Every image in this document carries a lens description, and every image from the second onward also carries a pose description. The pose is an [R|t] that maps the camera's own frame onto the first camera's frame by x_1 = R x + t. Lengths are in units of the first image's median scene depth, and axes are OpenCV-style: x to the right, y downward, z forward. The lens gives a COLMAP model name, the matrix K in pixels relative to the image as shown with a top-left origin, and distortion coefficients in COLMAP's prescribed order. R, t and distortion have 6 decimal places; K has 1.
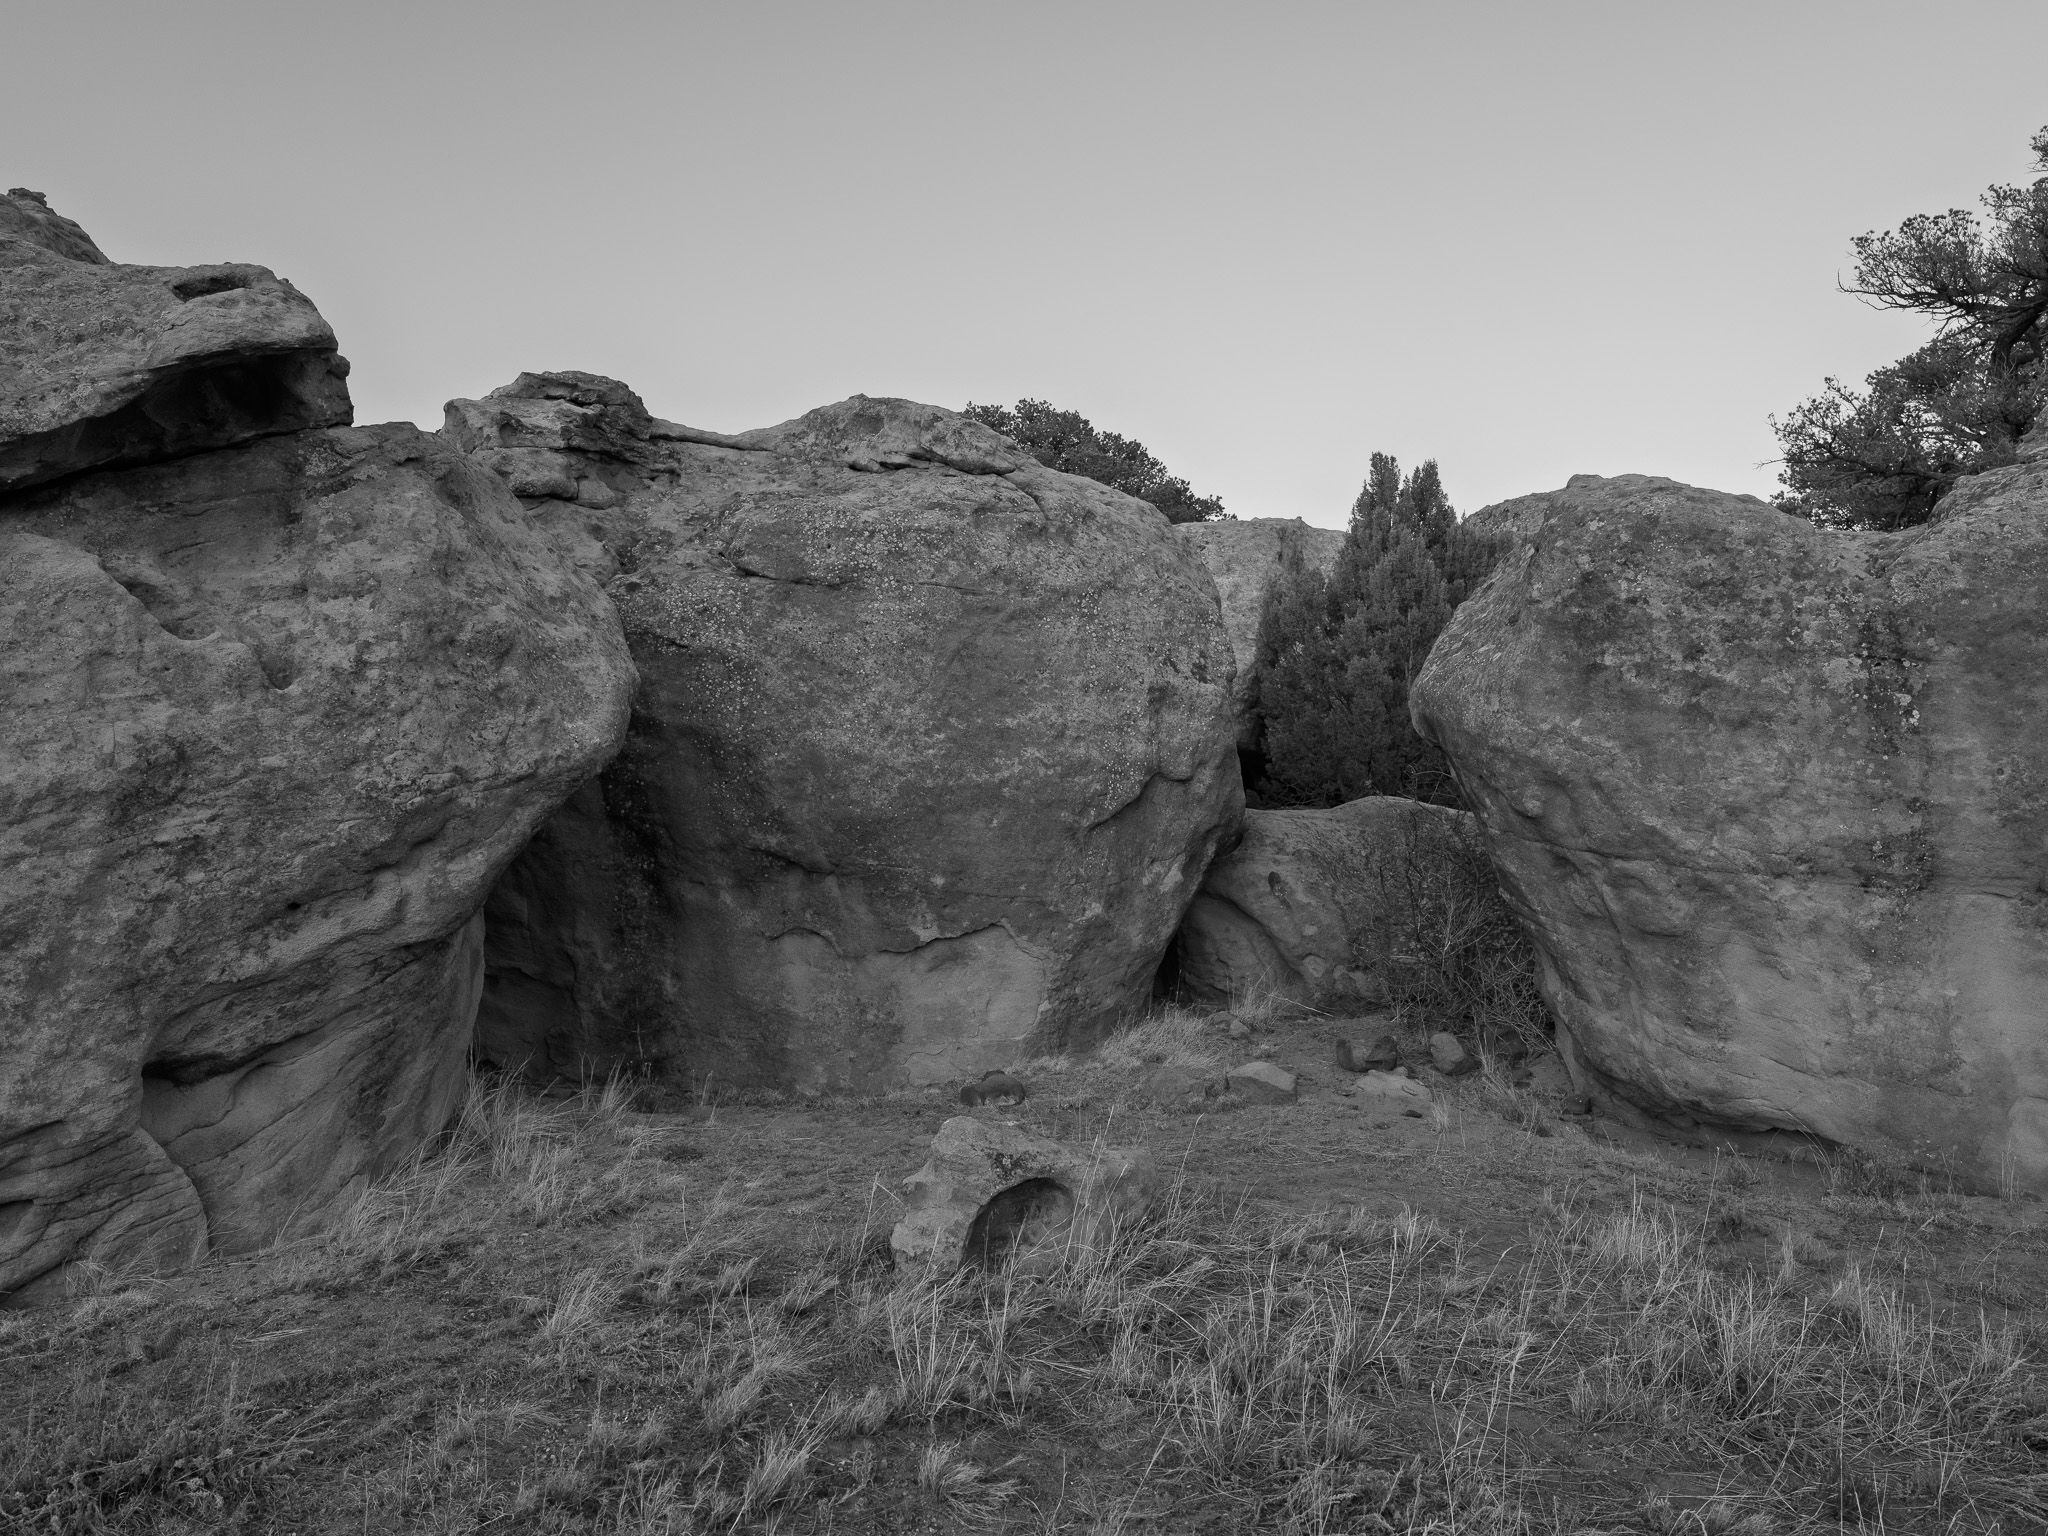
lens RADIAL K [[1657.4, 0, 1031.0], [0, 1657.4, 774.2], [0, 0, 1]] dist [-0.051485, 0.001655]
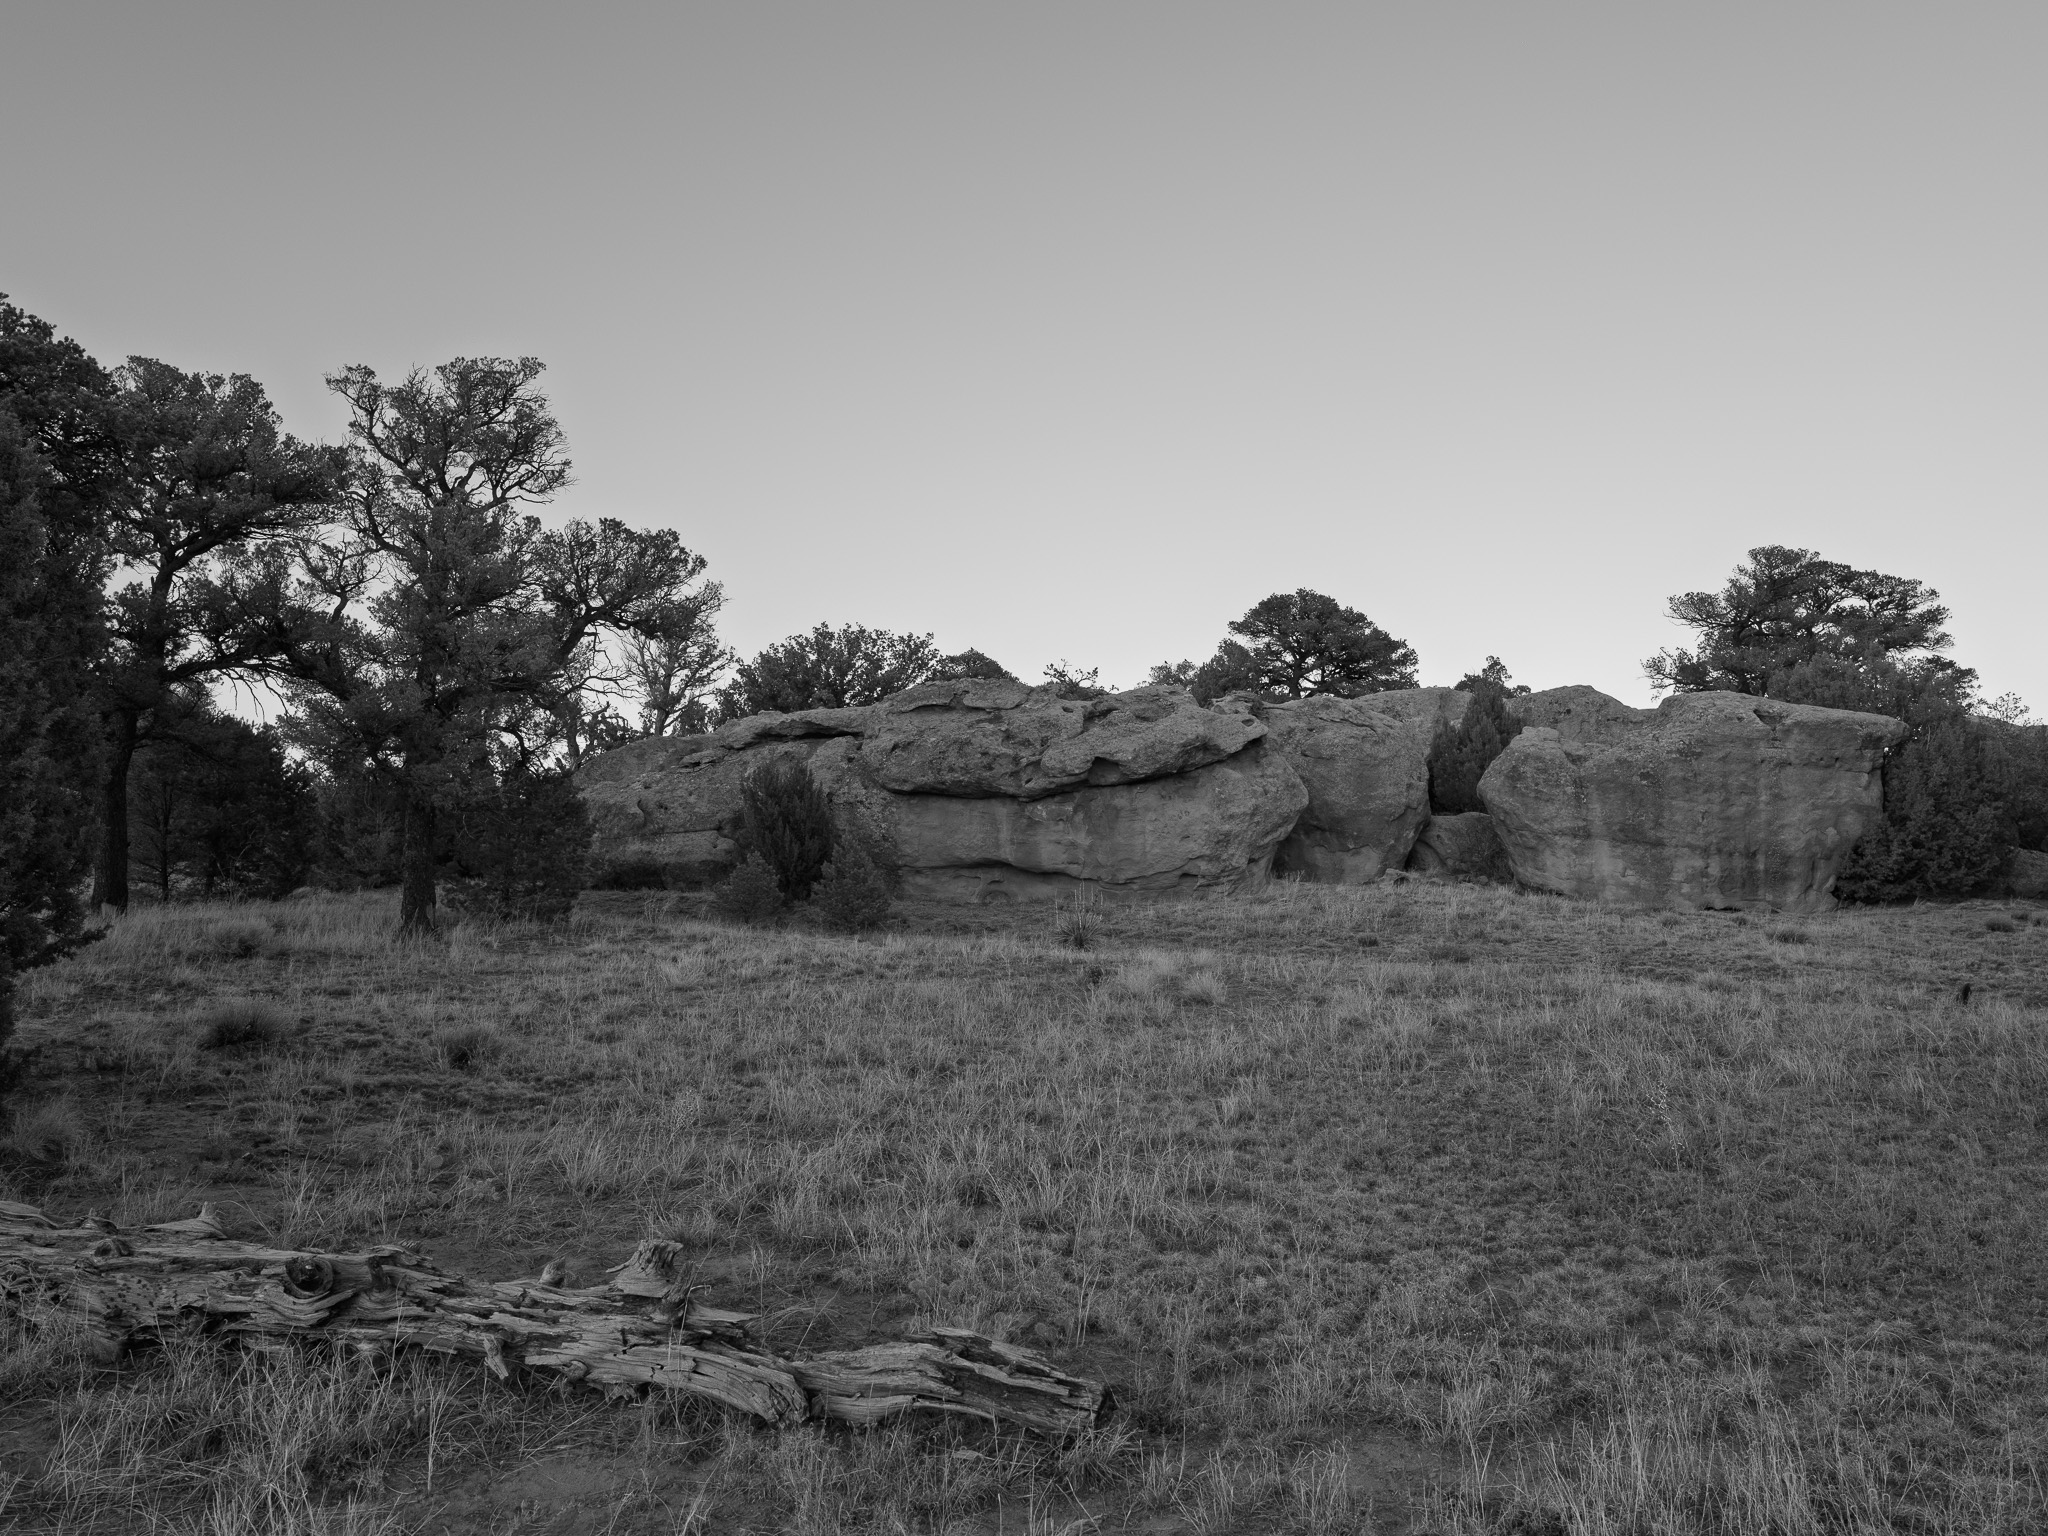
lens RADIAL K [[1657.4, 0, 1014.0], [0, 1657.4, 762.9], [0, 0, 1]] dist [-0.051485, 0.001655]
pose [[0.995307, 0.015067, -0.095590, -0.491146], [-0.014639, 0.999879, 0.005173, -0.113998], [0.095657, -0.003749, 0.995407, -3.031155]]
